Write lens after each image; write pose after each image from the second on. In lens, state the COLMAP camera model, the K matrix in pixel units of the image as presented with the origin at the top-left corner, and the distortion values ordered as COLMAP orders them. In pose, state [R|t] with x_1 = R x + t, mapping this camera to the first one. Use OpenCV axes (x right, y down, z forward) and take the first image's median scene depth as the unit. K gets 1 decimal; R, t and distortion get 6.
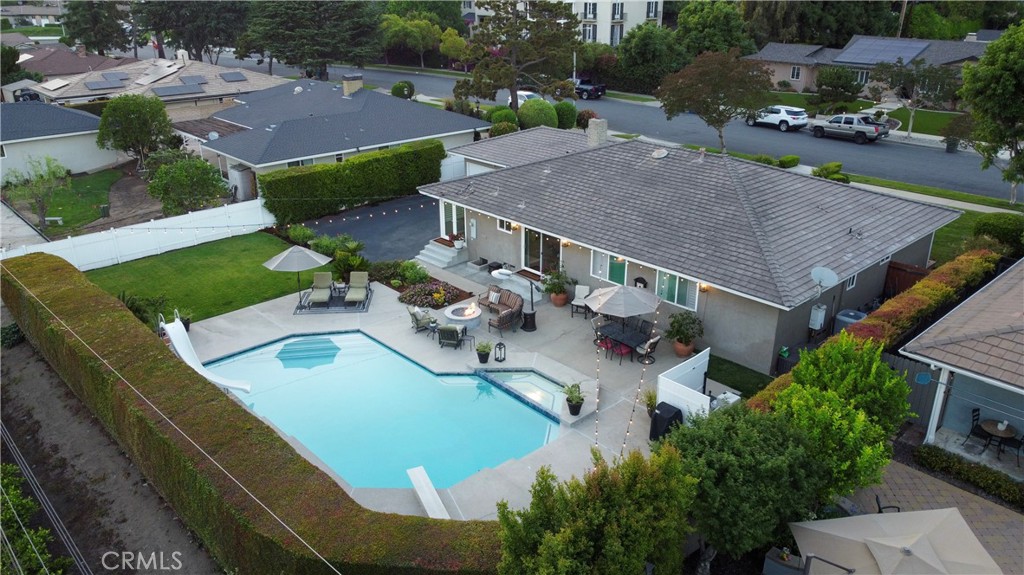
lens RADIAL K [[778.4, 0, 512.0], [0, 778.4, 287.5], [0, 0, 1]] dist [-0.000325, -0.000576]
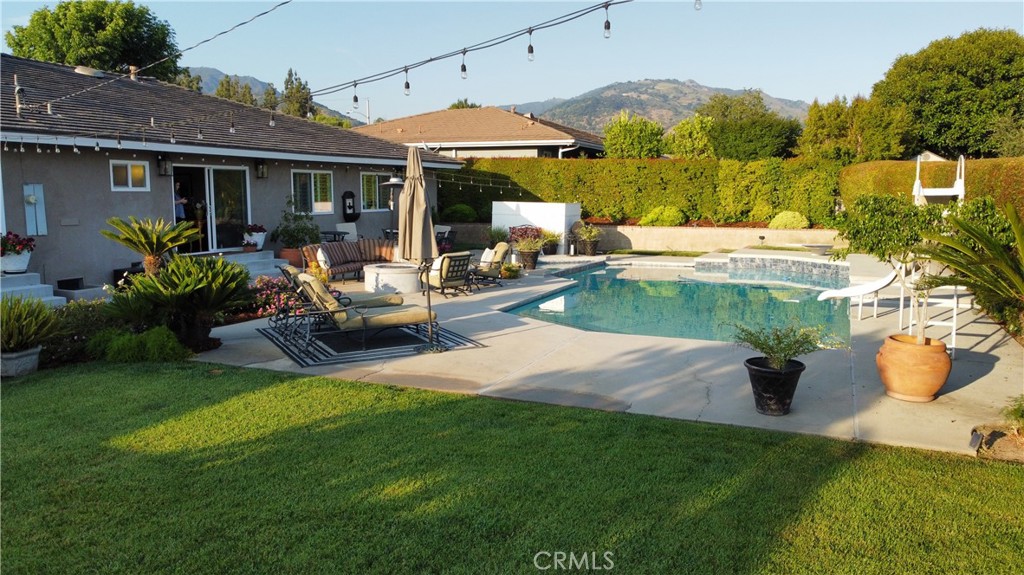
lens RADIAL K [[778.4, 0, 512.0], [0, 778.4, 287.5], [0, 0, 1]] dist [-0.000325, -0.000576]
pose [[-0.409919, -0.112823, 0.905117, -0.588627], [0.338593, 0.902594, 0.265854, -0.073224], [-0.846948, 0.415445, -0.331790, 1.088357]]
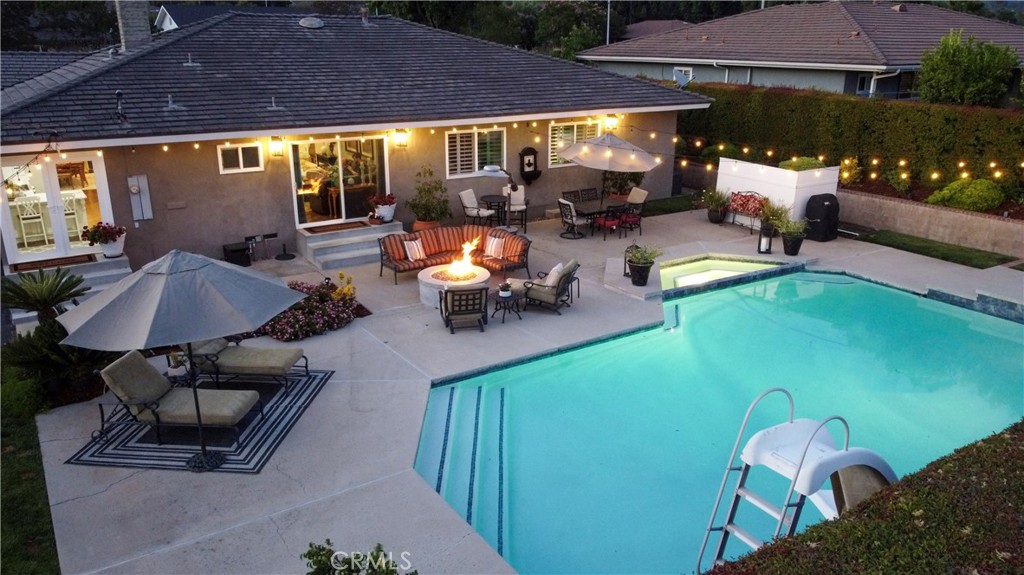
lens RADIAL K [[778.4, 0, 512.0], [0, 778.4, 287.5], [0, 0, 1]] dist [-0.000325, -0.000576]
pose [[0.165744, -0.301011, 0.939107, -0.522543], [0.365144, 0.903328, 0.225098, -0.059551], [-0.916078, 0.305600, 0.259633, 0.810666]]
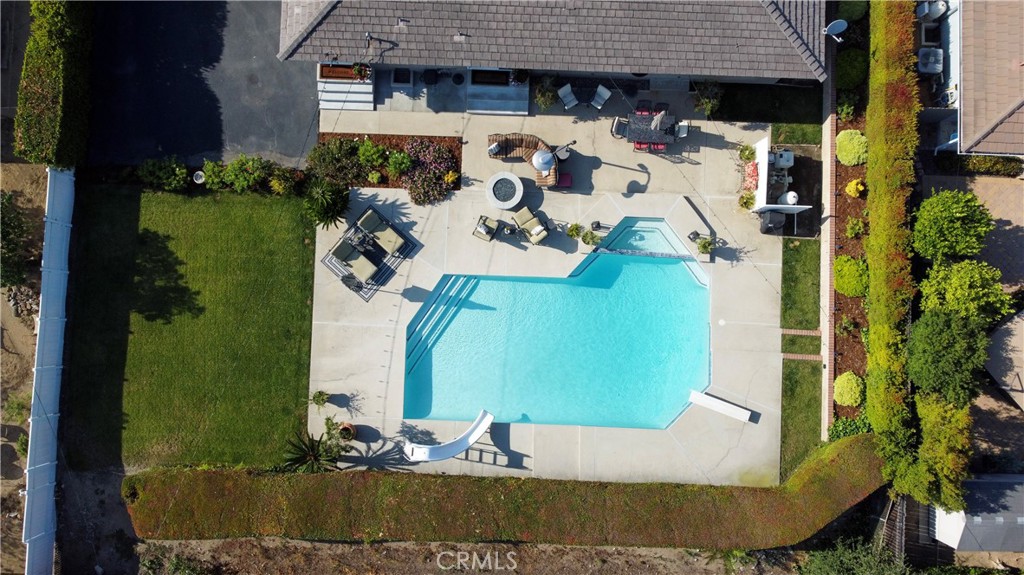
lens RADIAL K [[778.4, 0, 512.0], [0, 778.4, 287.5], [0, 0, 1]] dist [-0.000325, -0.000576]
pose [[0.708405, -0.703575, 0.056079, -0.189034], [0.257393, 0.331506, 0.907663, -0.804871], [-0.657200, -0.628559, 0.415936, 0.491286]]
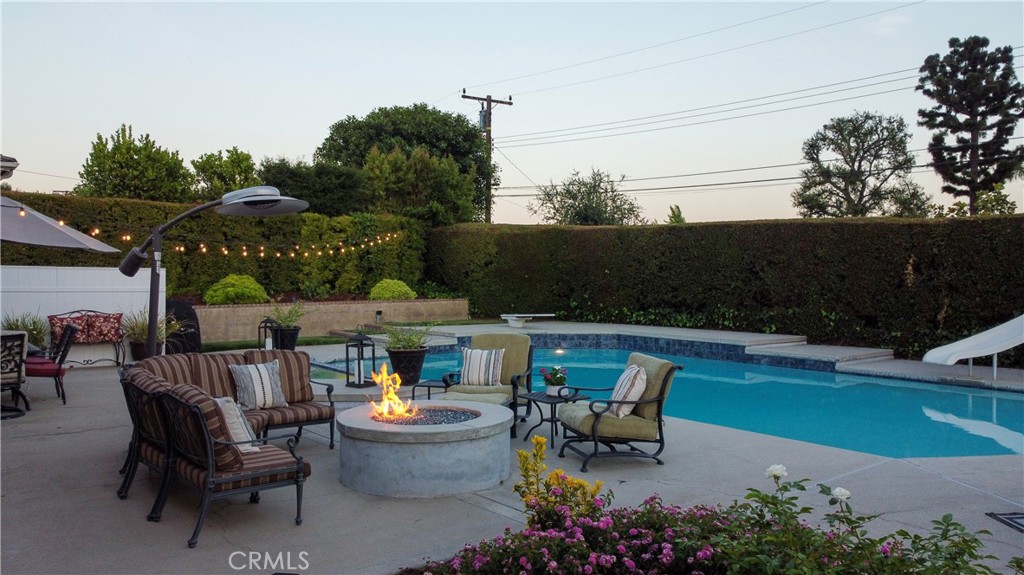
lens RADIAL K [[778.4, 0, 512.0], [0, 778.4, 287.5], [0, 0, 1]] dist [-0.000325, -0.000576]
pose [[-0.999103, -0.003797, 0.042178, -0.085449], [0.013159, 0.918837, 0.394417, -0.086386], [-0.040253, 0.394619, -0.917963, 1.153319]]
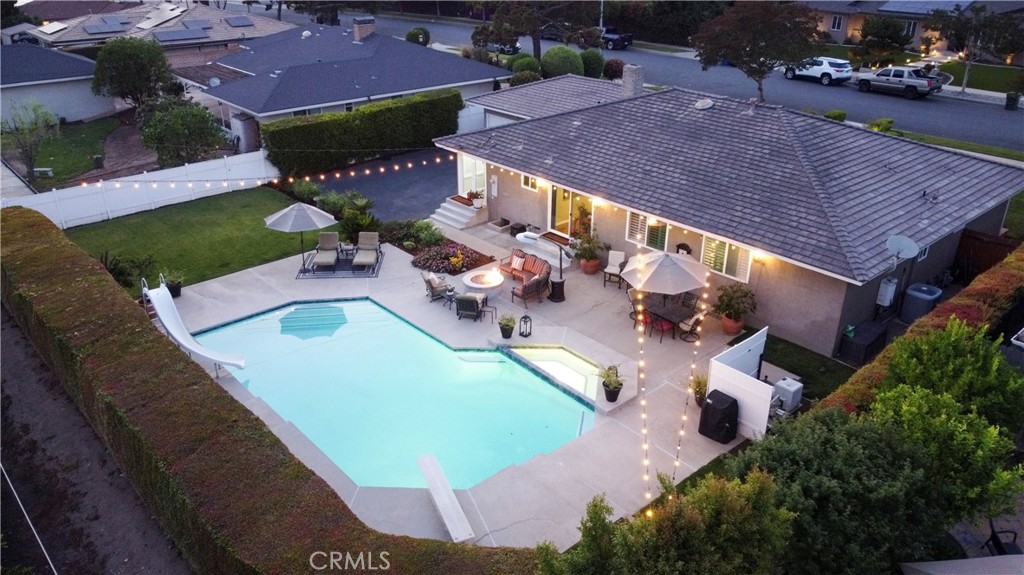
lens RADIAL K [[778.4, 0, 512.0], [0, 778.4, 287.5], [0, 0, 1]] dist [-0.000325, -0.000576]
pose [[0.999767, 0.014634, -0.015845, -0.015100], [-0.013759, 0.998447, 0.053978, -0.007587], [0.016611, -0.053748, 0.998416, 0.100341]]
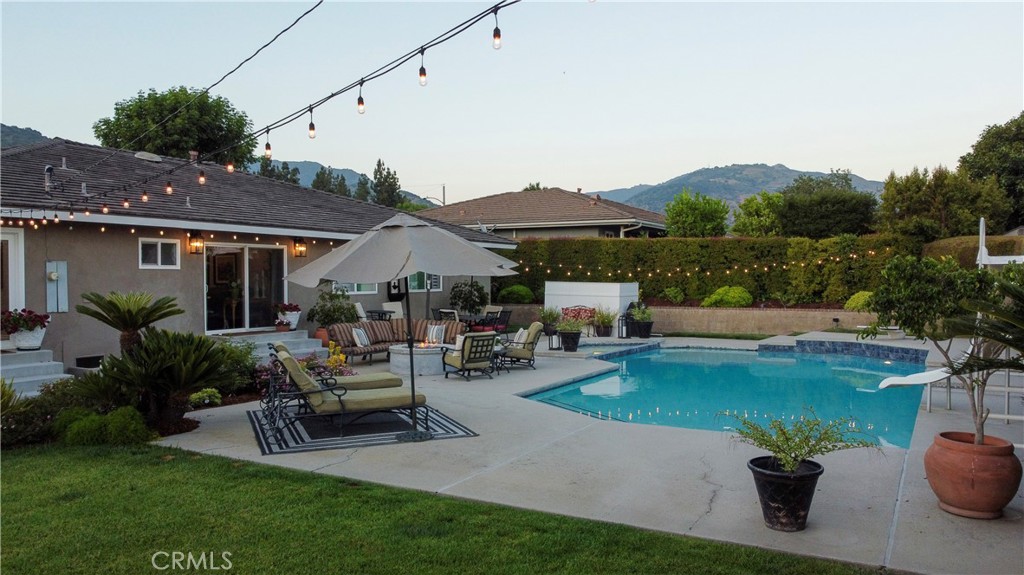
lens RADIAL K [[778.4, 0, 512.0], [0, 778.4, 287.5], [0, 0, 1]] dist [-0.000325, -0.000576]
pose [[-0.306775, -0.013090, 0.951692, -0.569661], [0.356209, 0.925659, 0.127555, -0.050576], [-0.882612, 0.378132, -0.279306, 1.047693]]
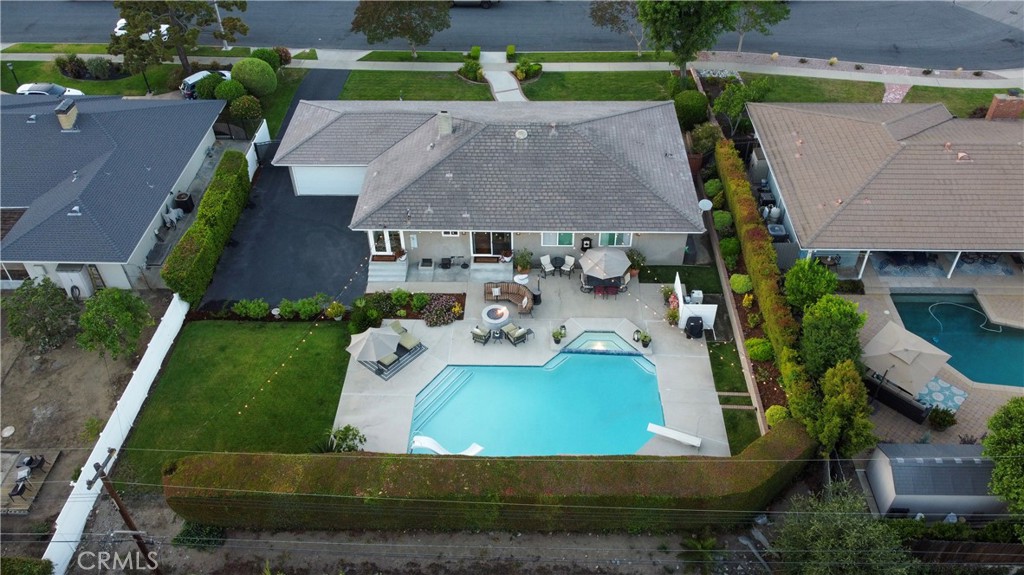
lens RADIAL K [[778.4, 0, 512.0], [0, 778.4, 287.5], [0, 0, 1]] dist [-0.000325, -0.000576]
pose [[0.706699, -0.472183, 0.526897, -0.717830], [0.280624, 0.870699, 0.403899, -0.535804], [-0.649482, -0.137575, 0.747827, -0.033188]]
